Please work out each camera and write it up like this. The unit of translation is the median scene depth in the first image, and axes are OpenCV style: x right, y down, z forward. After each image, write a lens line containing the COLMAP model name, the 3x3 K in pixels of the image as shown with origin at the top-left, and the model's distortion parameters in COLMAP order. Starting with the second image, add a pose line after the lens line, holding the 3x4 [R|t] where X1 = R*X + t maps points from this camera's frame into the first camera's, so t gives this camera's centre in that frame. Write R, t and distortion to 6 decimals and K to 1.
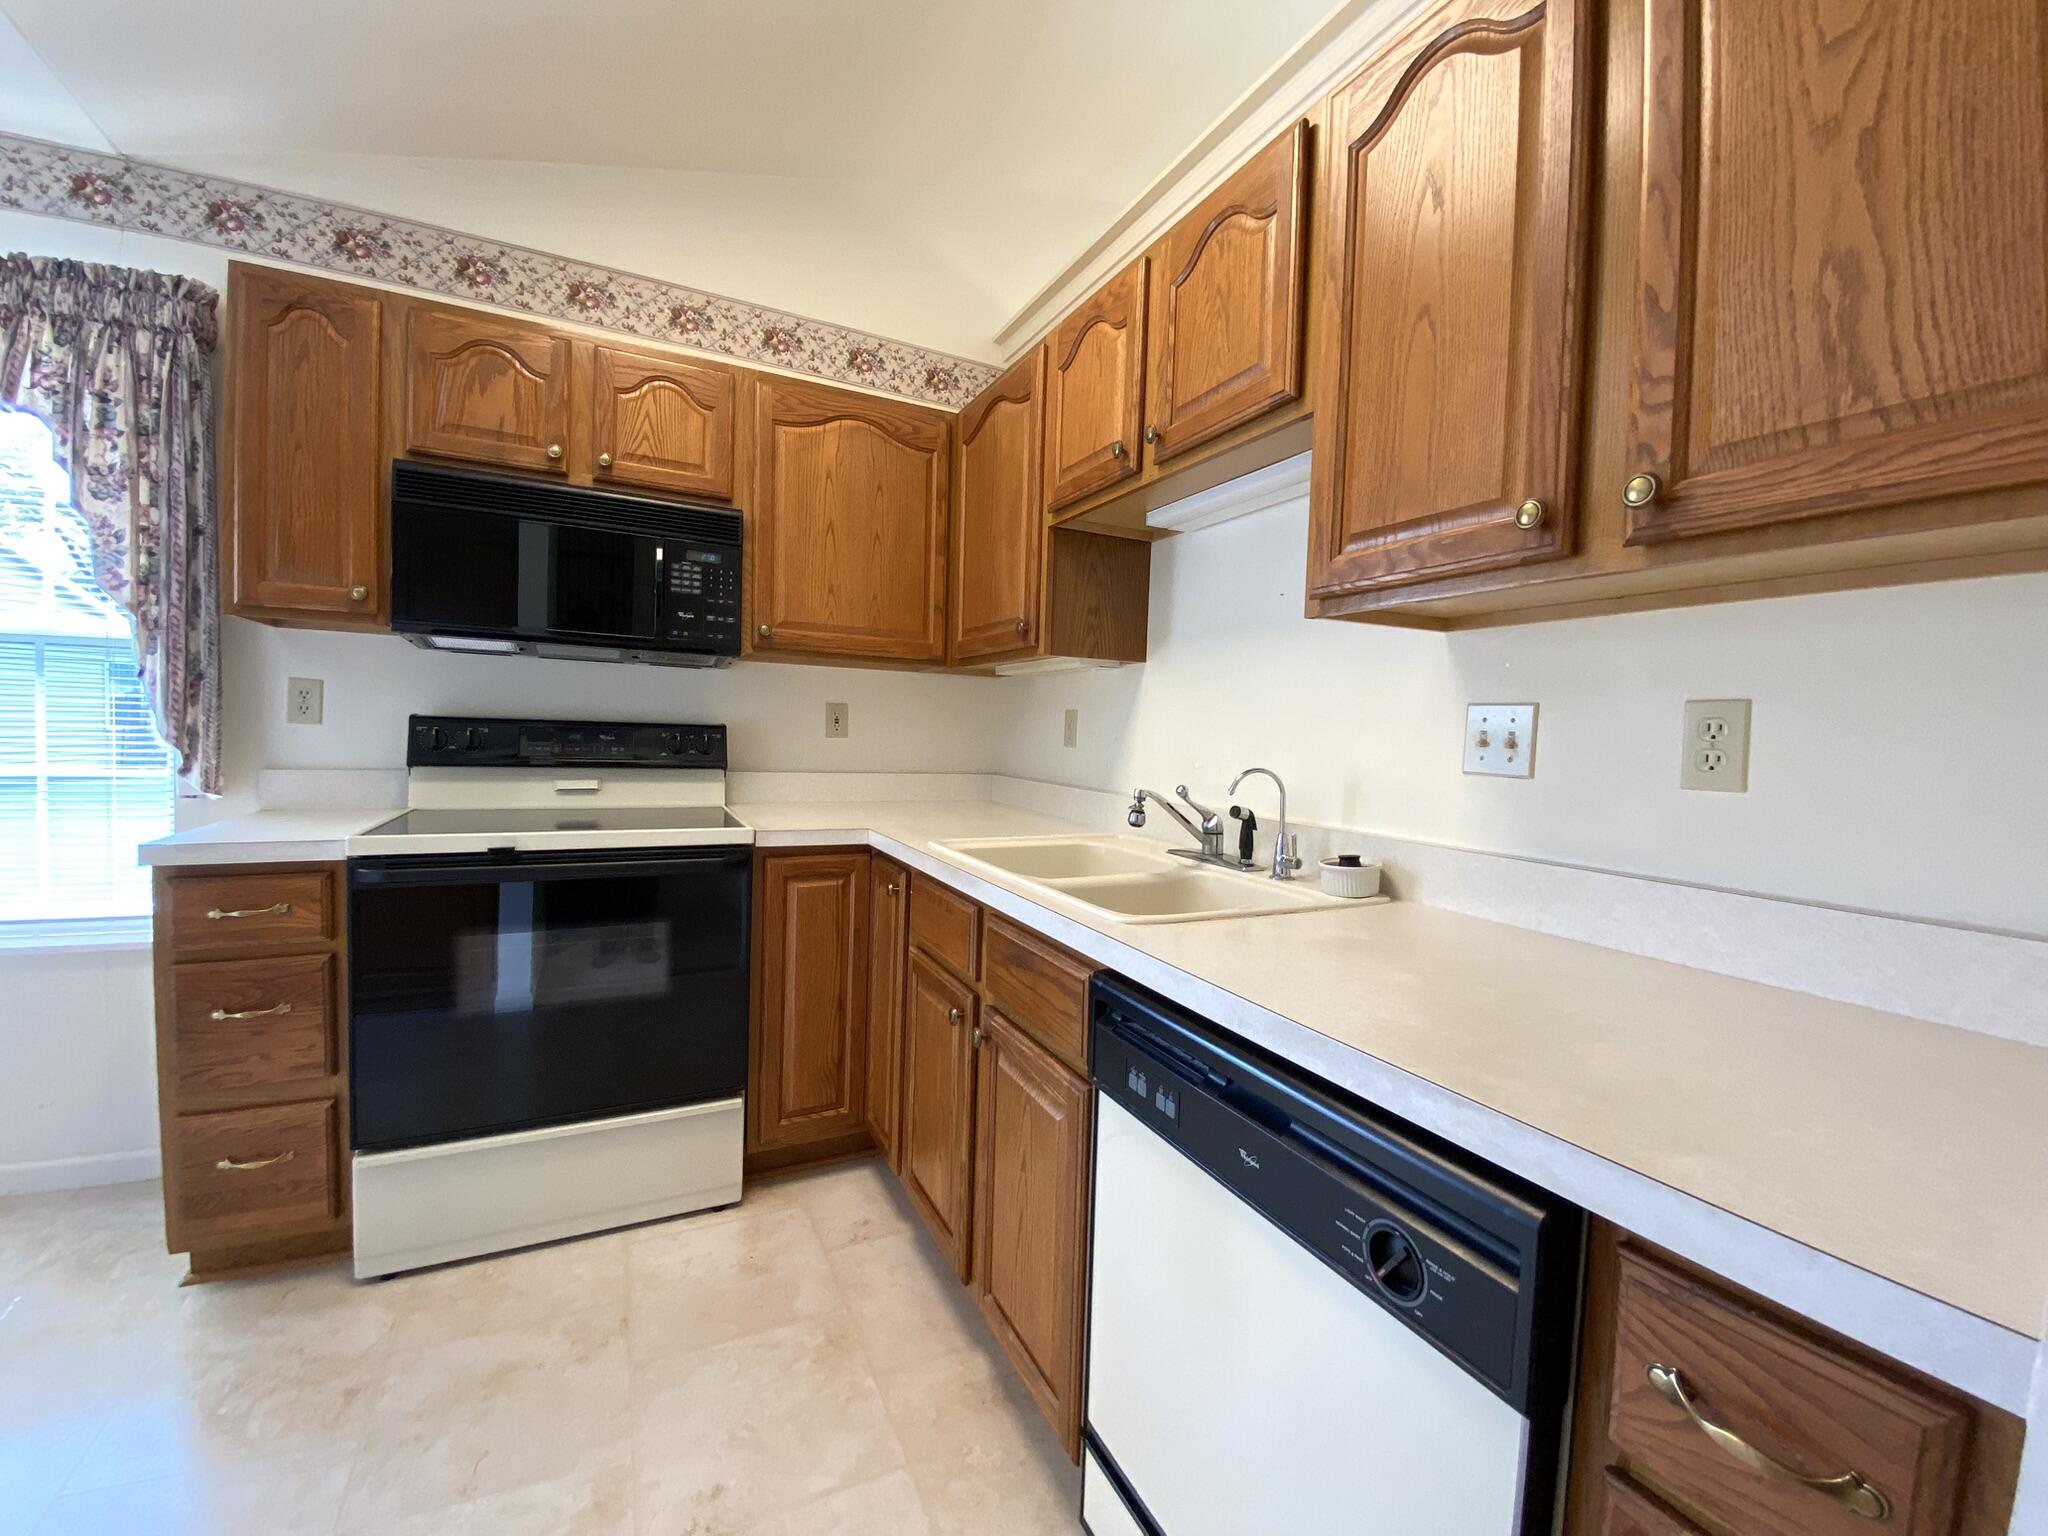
lens RADIAL K [[840.7, 0, 1015.1], [0, 840.7, 767.6], [0, 0, 1]] dist [0.019027, -0.009598]
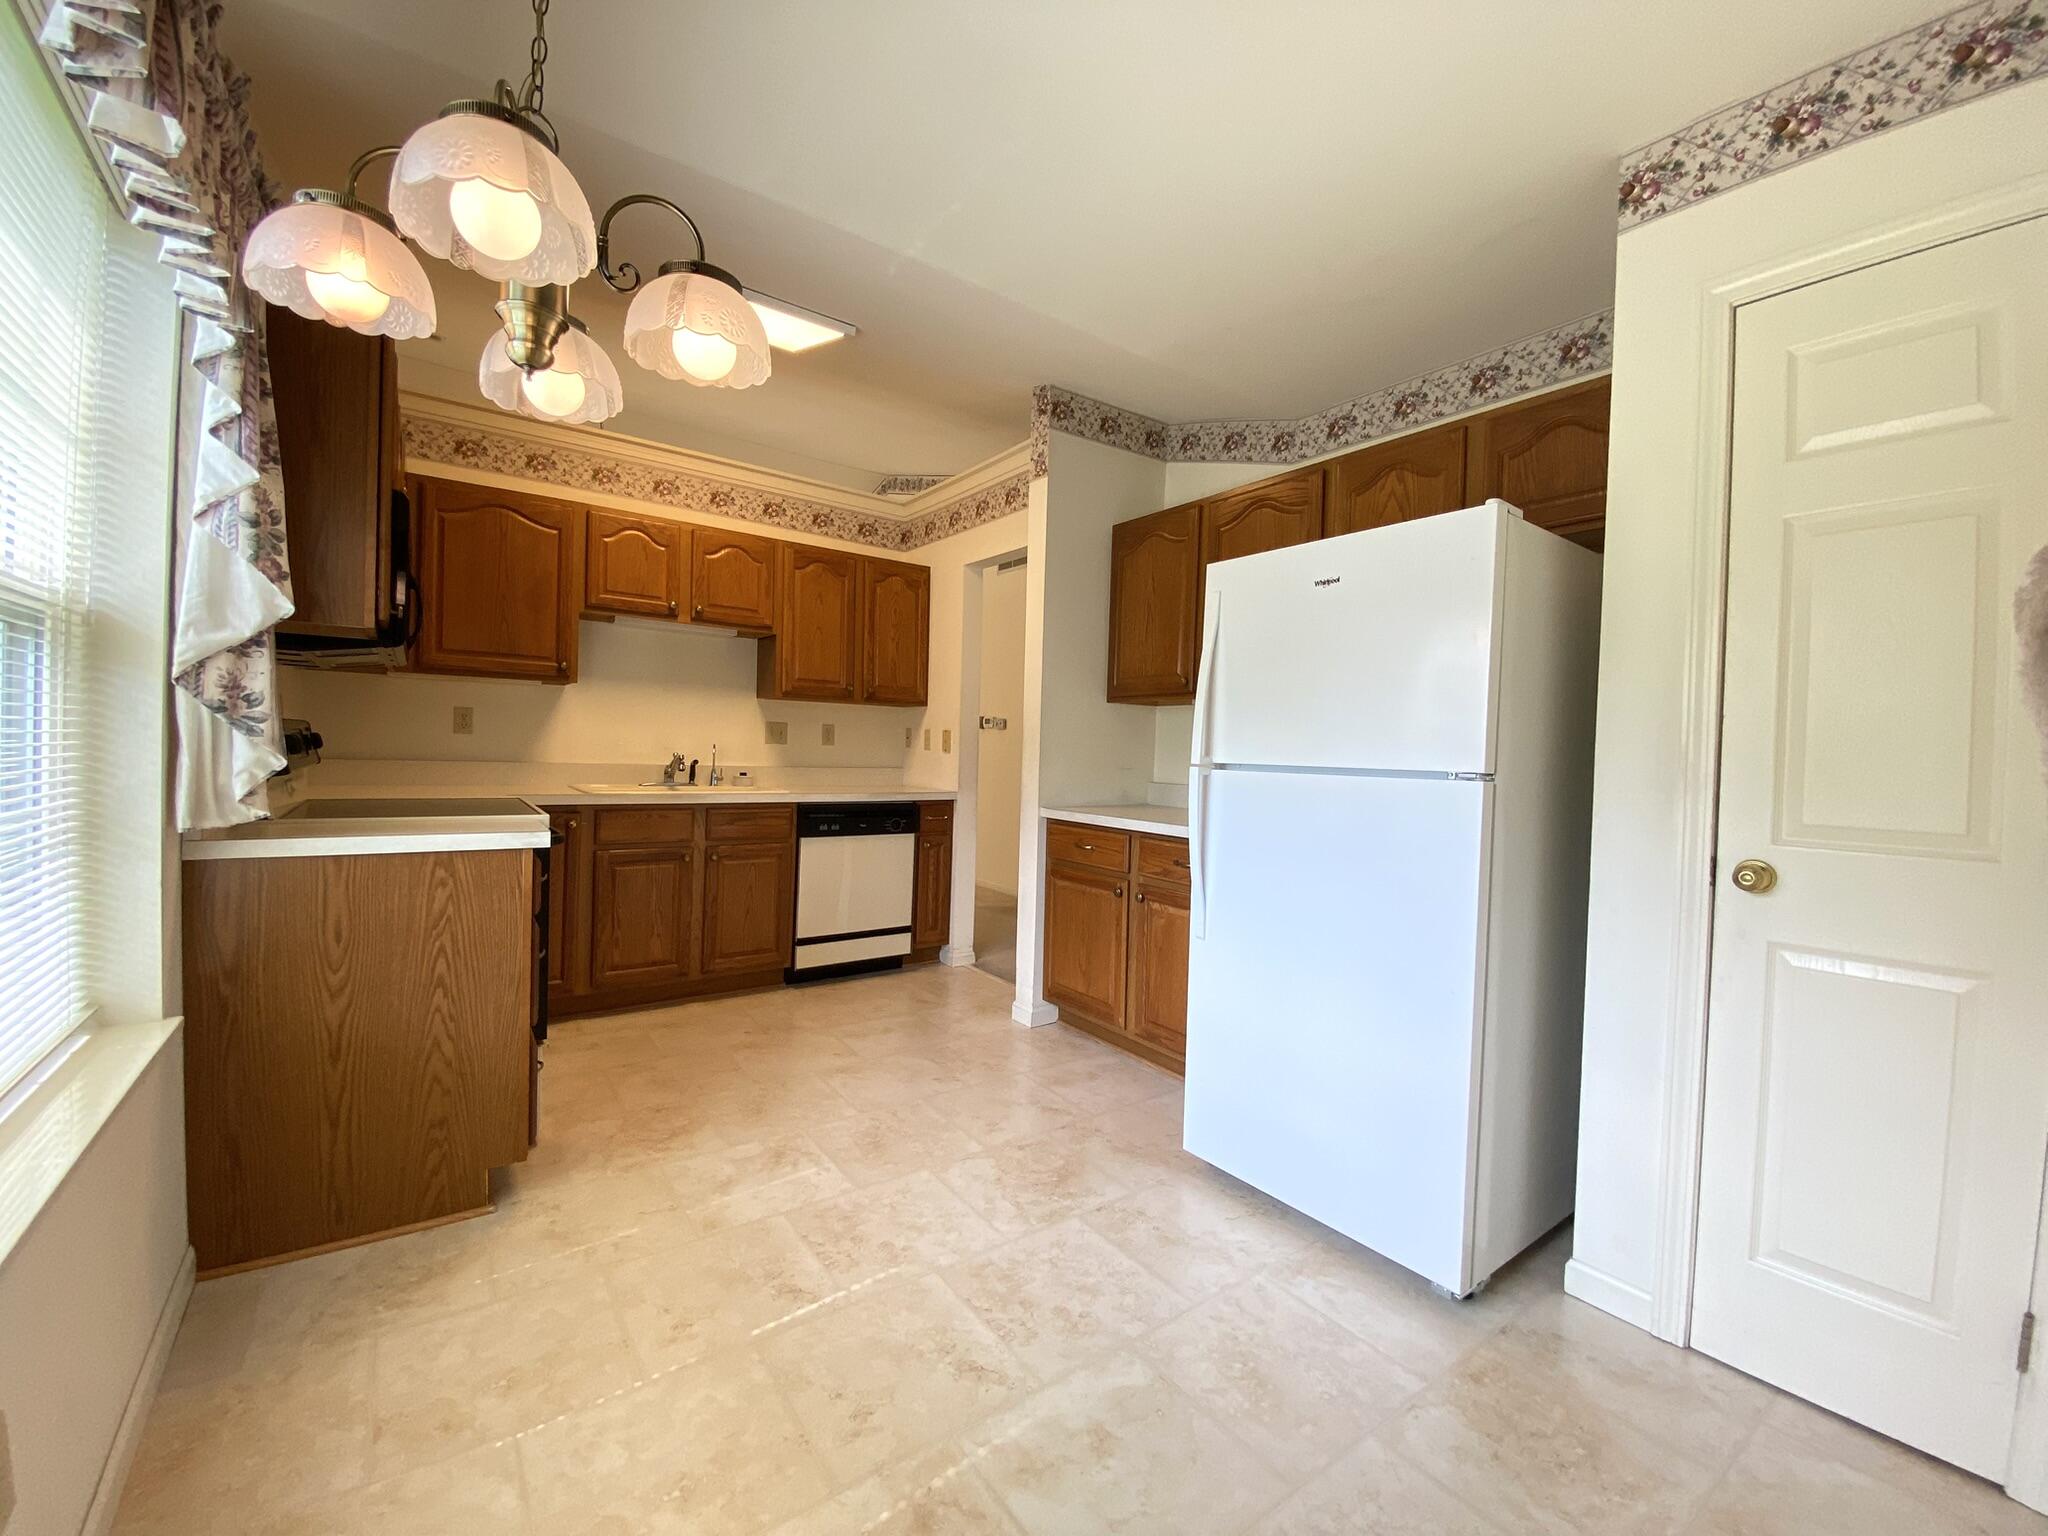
lens RADIAL K [[840.7, 0, 1032.4], [0, 840.7, 761.6], [0, 0, 1]] dist [0.019027, -0.009598]
pose [[-0.171487, -0.055231, 0.983637, -2.227767], [0.003856, 0.998382, 0.056731, -0.080319], [-0.985179, 0.013521, -0.170997, 0.432727]]
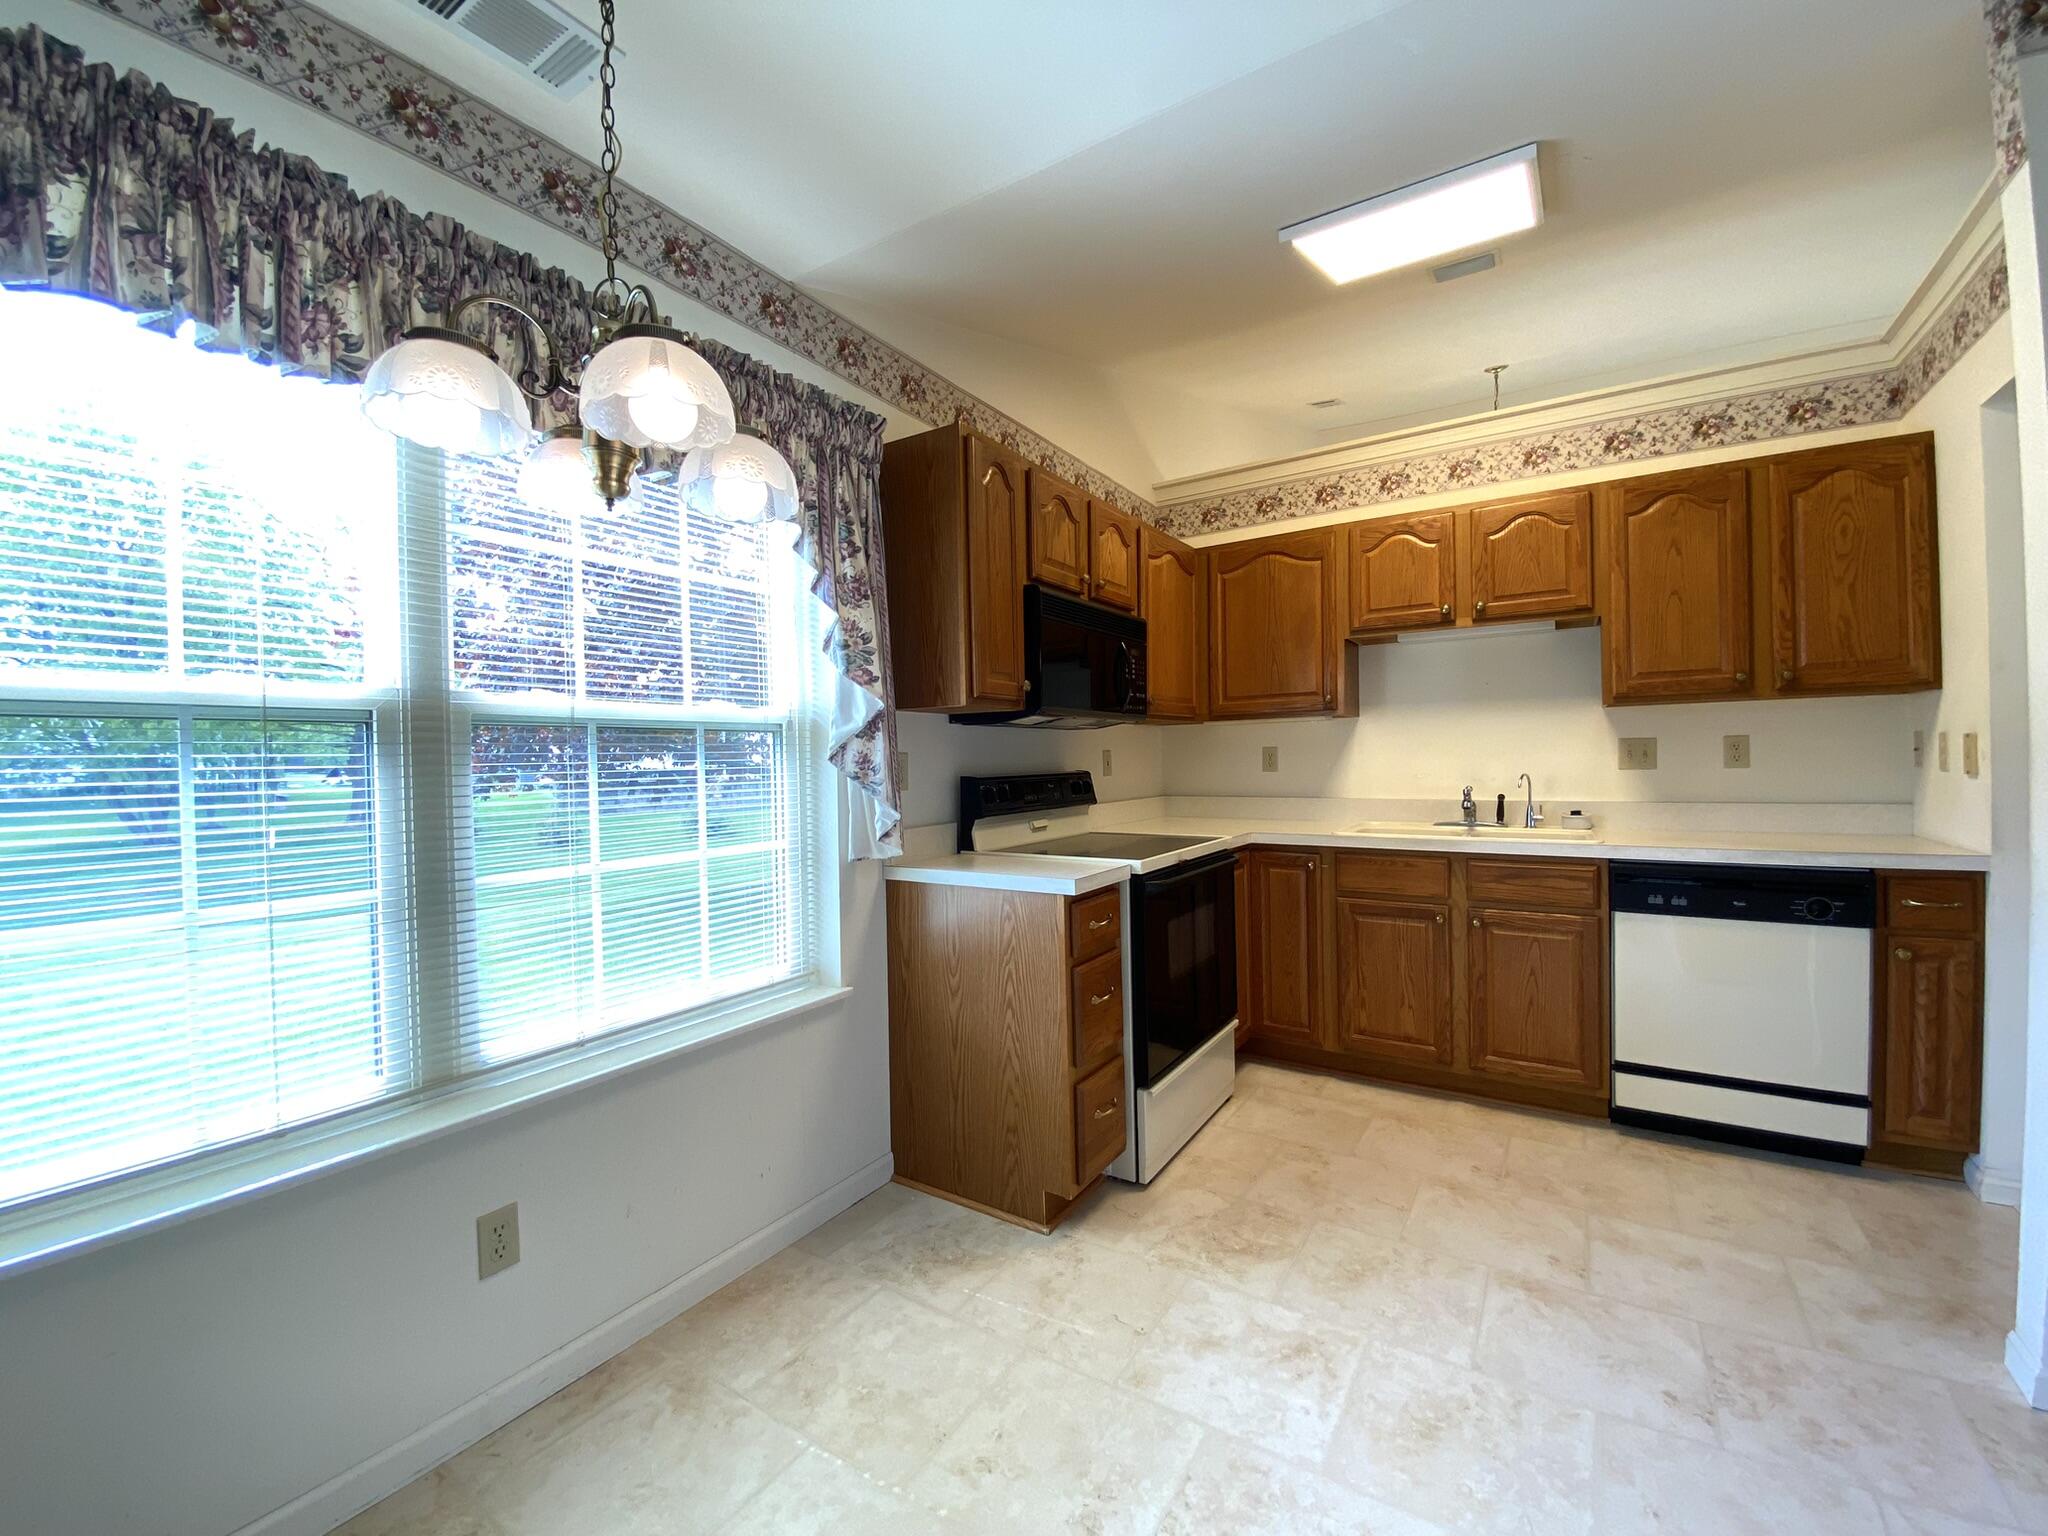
lens RADIAL K [[840.7, 0, 1021.0], [0, 840.7, 754.9], [0, 0, 1]] dist [0.019027, -0.009598]
pose [[0.855878, -0.049826, 0.514772, -1.619833], [0.072616, 0.997066, -0.024225, -0.073032], [-0.512055, 0.058114, 0.856985, -0.116975]]
